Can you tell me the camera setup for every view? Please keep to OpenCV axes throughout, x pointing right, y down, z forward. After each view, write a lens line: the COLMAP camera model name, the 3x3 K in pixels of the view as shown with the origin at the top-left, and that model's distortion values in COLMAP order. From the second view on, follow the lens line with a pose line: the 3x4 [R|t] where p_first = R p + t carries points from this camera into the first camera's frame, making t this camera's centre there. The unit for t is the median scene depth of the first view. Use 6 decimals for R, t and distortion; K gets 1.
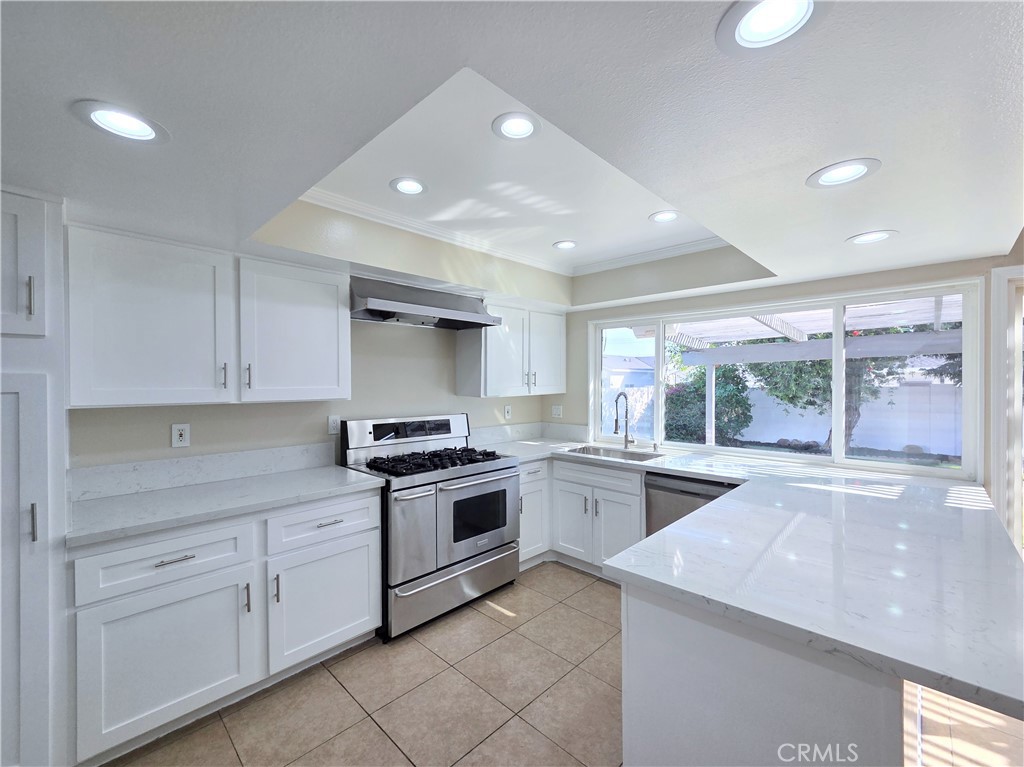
lens RADIAL K [[422.8, 0, 511.0], [0, 422.8, 385.1], [0, 0, 1]] dist [0.001926, -0.000300]
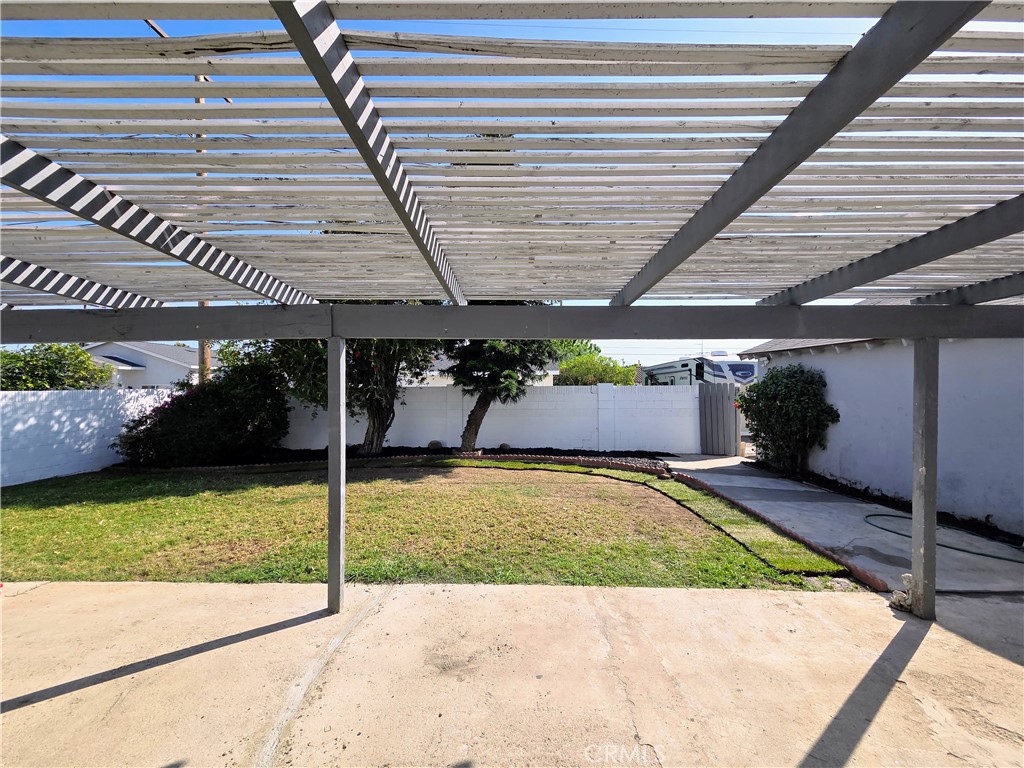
lens RADIAL K [[422.8, 0, 504.2], [0, 422.8, 377.0], [0, 0, 1]] dist [0.001926, -0.000300]
pose [[0.719109, 0.016748, 0.694695, 1.206256], [-0.002522, 0.999766, -0.021492, 0.017111], [-0.694893, 0.013703, 0.718983, 0.393122]]
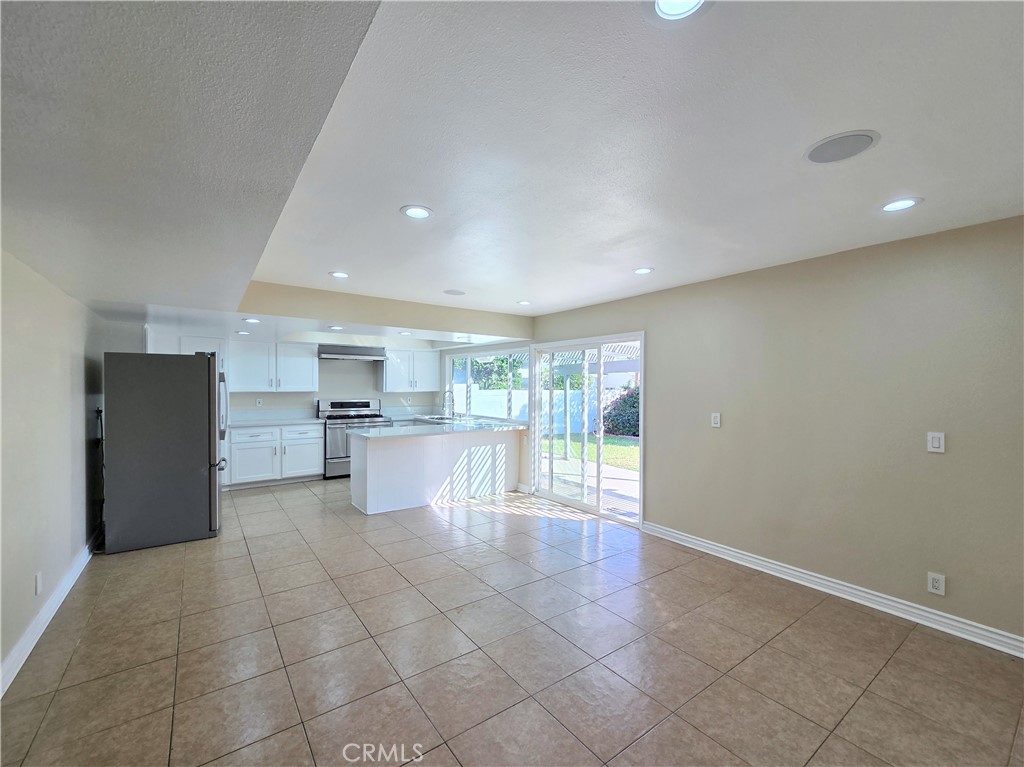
lens RADIAL K [[422.8, 0, 515.4], [0, 422.8, 386.2], [0, 0, 1]] dist [0.001926, -0.000300]
pose [[0.988930, 0.007002, -0.148218, 1.101862], [-0.007204, 0.999974, -0.000827, -0.005610], [0.148208, 0.001886, 0.988954, -1.280639]]
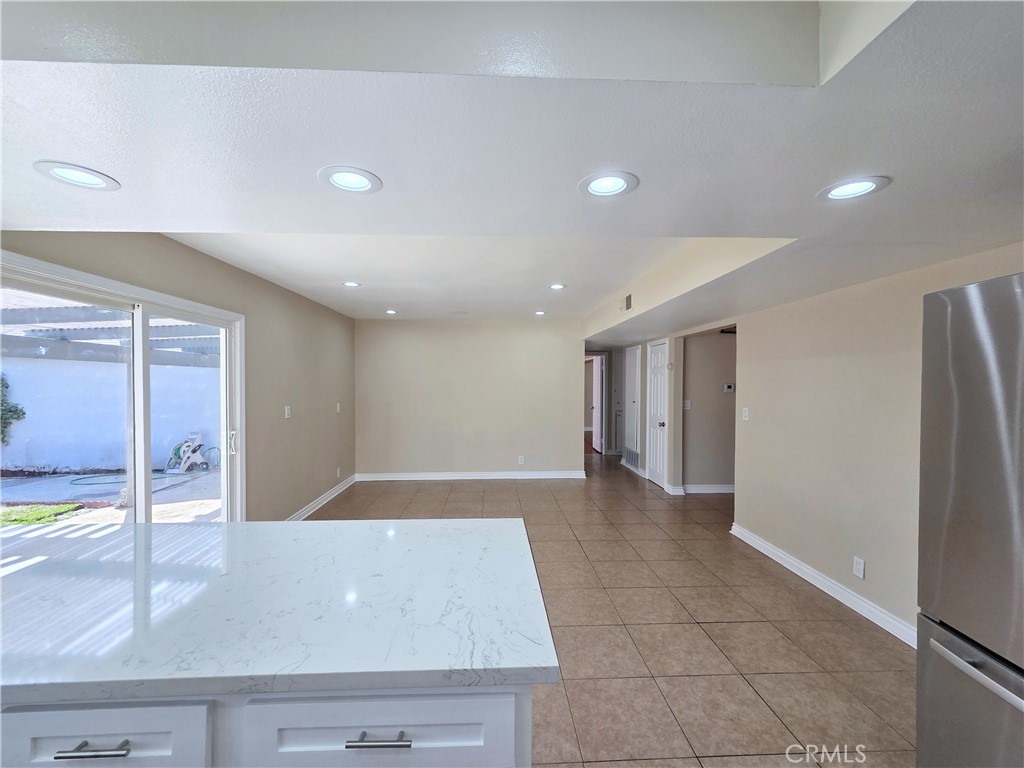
lens RADIAL K [[422.8, 0, 510.4], [0, 422.8, 386.5], [0, 0, 1]] dist [0.001926, -0.000300]
pose [[-0.729503, -0.002428, 0.683973, -0.090472], [0.003296, 0.999970, 0.007065, -0.005825], [-0.683969, 0.007408, -0.729473, 0.682474]]
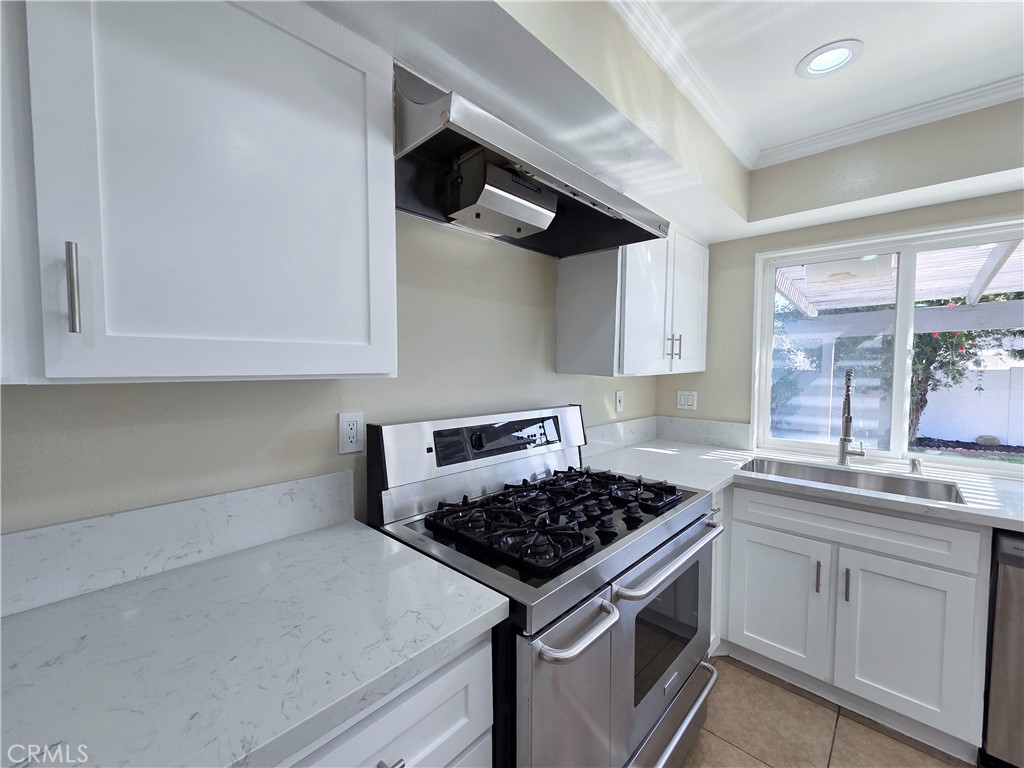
lens RADIAL K [[422.8, 0, 513.3], [0, 422.8, 386.6], [0, 0, 1]] dist [0.001926, -0.000300]
pose [[0.999809, 0.004120, 0.019117, -0.245212], [-0.004940, 0.999061, 0.043048, 0.023025], [-0.018921, -0.043134, 0.998890, 0.527868]]
